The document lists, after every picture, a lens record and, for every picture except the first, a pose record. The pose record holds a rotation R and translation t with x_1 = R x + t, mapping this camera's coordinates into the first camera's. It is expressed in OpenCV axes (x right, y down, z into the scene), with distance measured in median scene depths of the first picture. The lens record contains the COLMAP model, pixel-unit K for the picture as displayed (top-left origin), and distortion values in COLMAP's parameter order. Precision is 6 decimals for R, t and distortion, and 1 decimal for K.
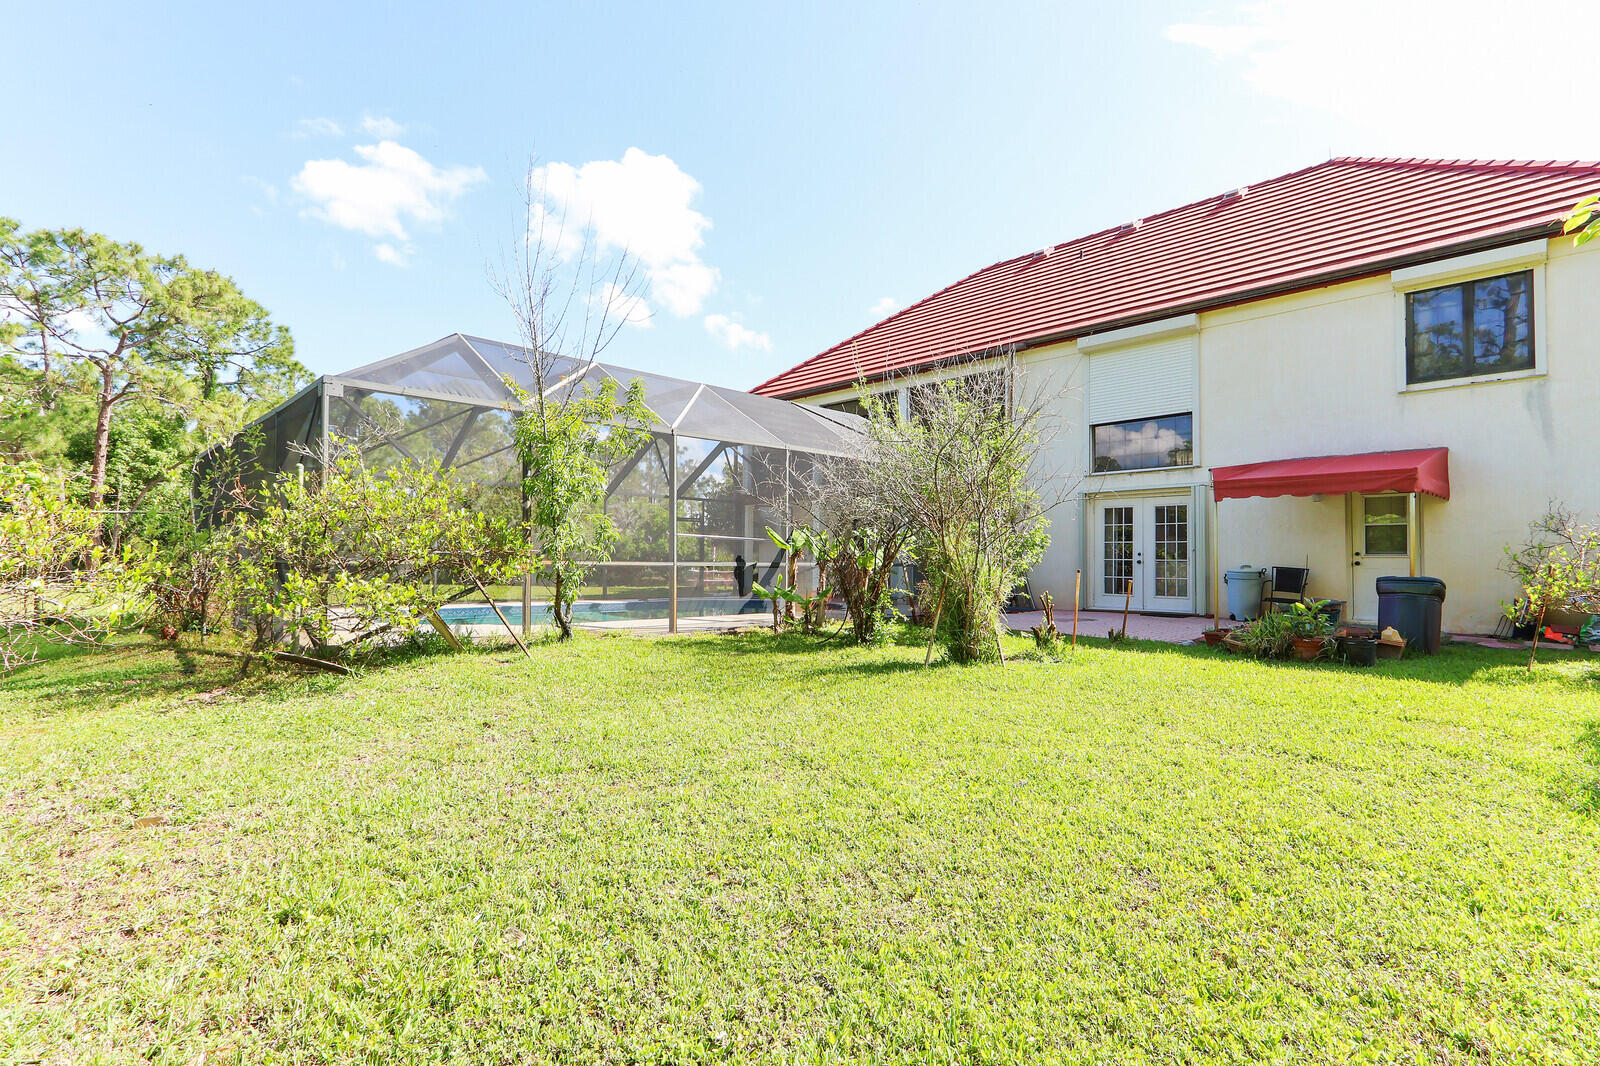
lens RADIAL K [[774.2, 0, 796.9], [0, 774.2, 540.1], [0, 0, 1]] dist [0.020644, -0.004876]
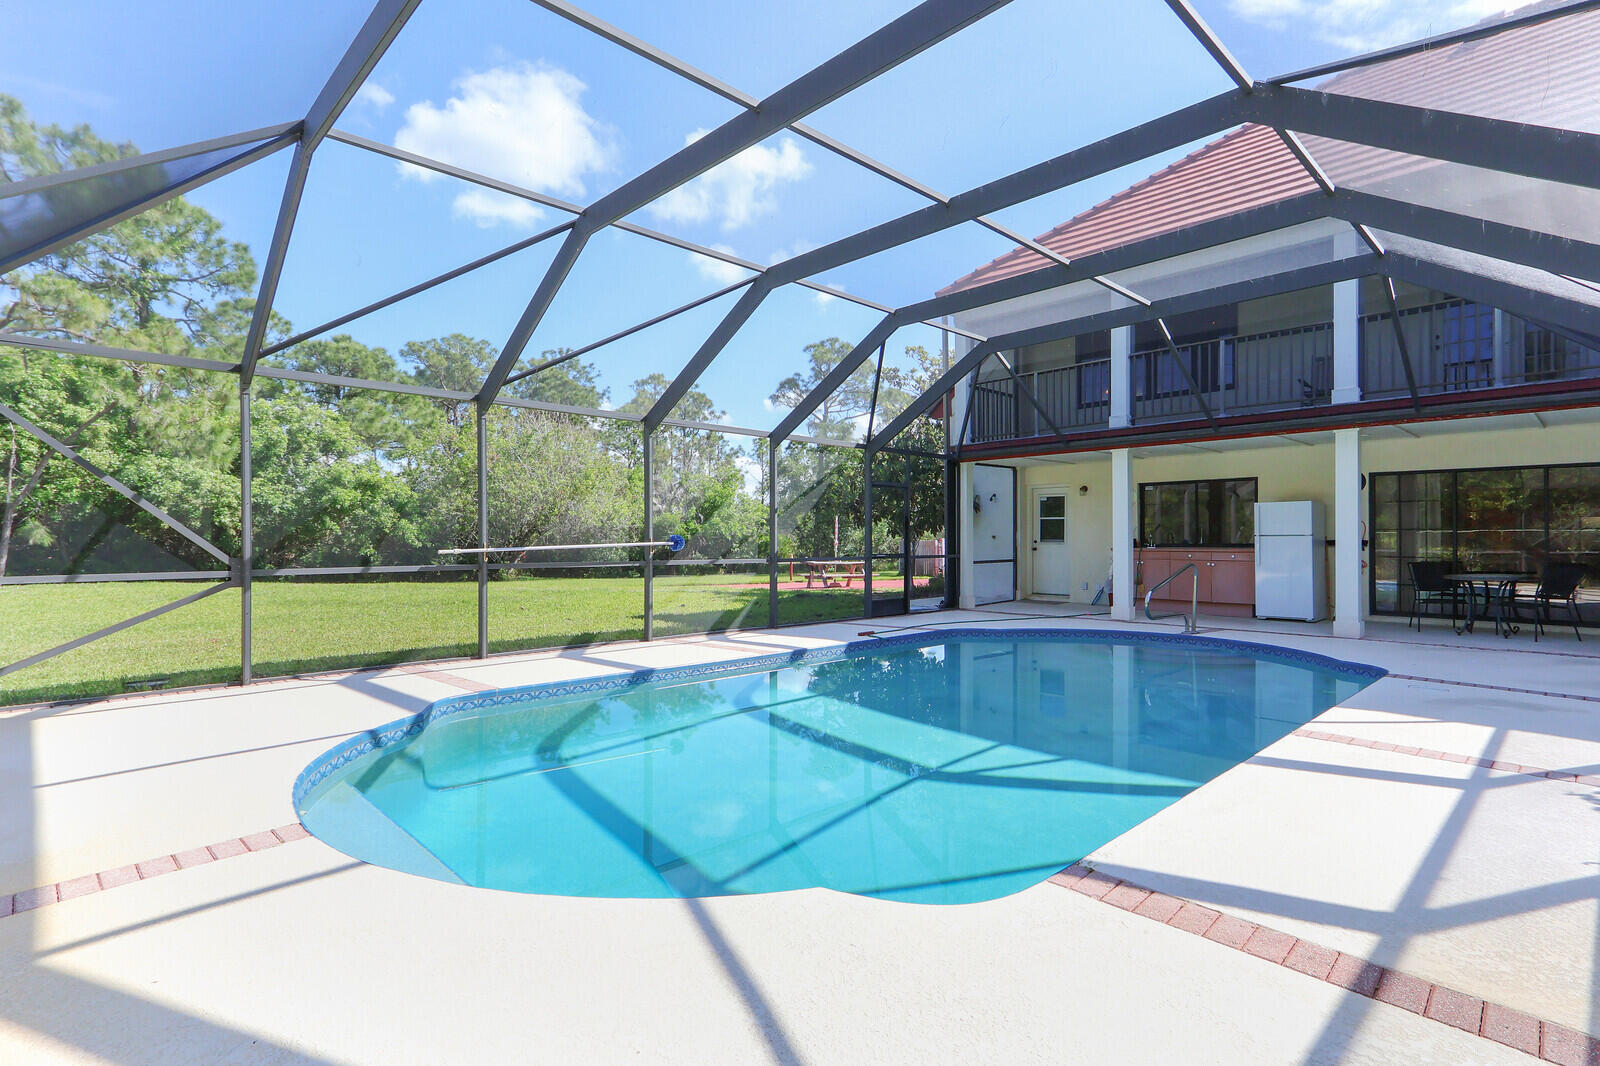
lens RADIAL K [[774.2, 0, 810.1], [0, 774.2, 528.5], [0, 0, 1]] dist [0.020644, -0.004876]
pose [[0.999815, -0.007938, 0.017514, -0.116525], [0.007694, 0.999873, 0.013943, -0.000496], [-0.017623, -0.013805, 0.999749, 0.221489]]
